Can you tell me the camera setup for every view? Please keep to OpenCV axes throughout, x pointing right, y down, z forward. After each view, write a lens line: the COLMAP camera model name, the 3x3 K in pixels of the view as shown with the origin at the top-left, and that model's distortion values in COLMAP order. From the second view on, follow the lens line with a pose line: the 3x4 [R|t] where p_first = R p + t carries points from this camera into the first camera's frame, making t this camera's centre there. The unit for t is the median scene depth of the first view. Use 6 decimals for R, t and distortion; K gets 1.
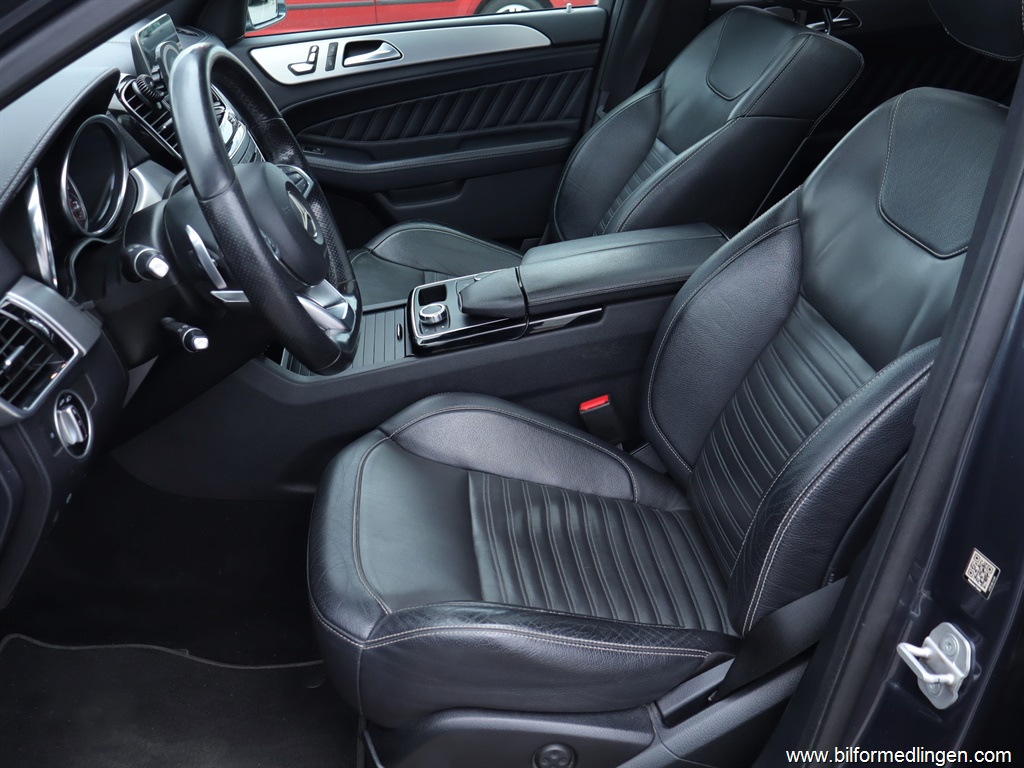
lens RADIAL K [[942.3, 0, 512.0], [0, 942.3, 384.0], [0, 0, 1]] dist [-0.005939, 0.009540]
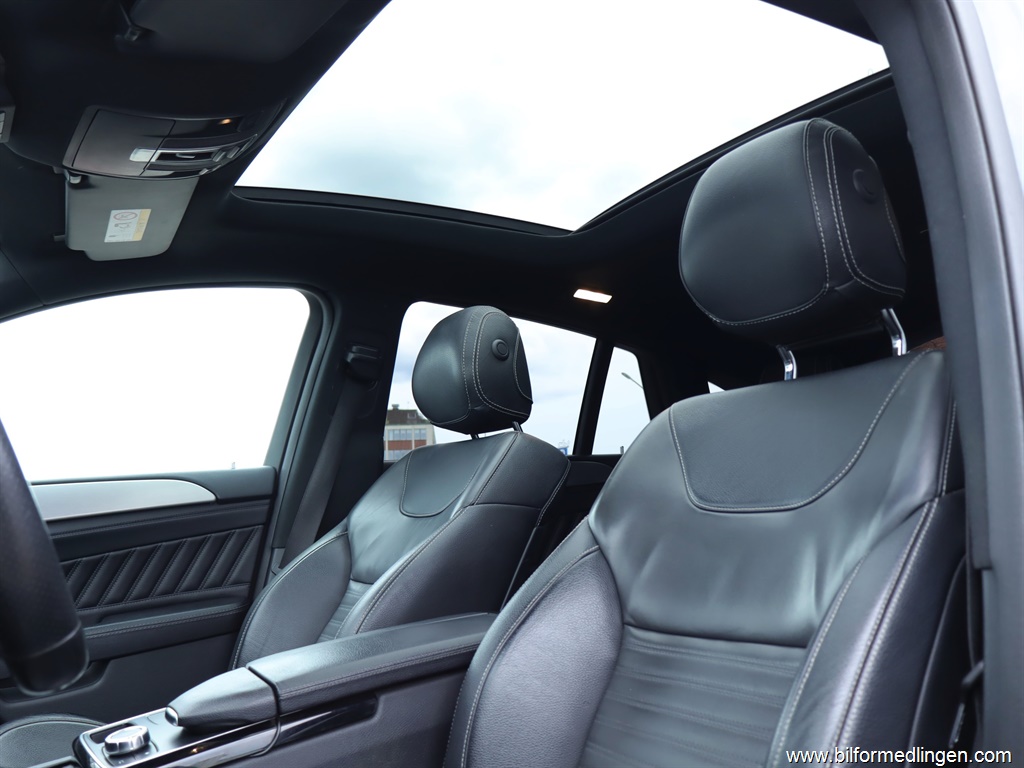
lens RADIAL K [[942.3, 0, 512.0], [0, 942.3, 384.0], [0, 0, 1]] dist [-0.005939, 0.009540]
pose [[0.912100, 0.022032, 0.409374, -0.074050], [0.213515, 0.826910, -0.520222, 0.079534], [-0.349977, 0.561902, 0.749521, 0.168829]]
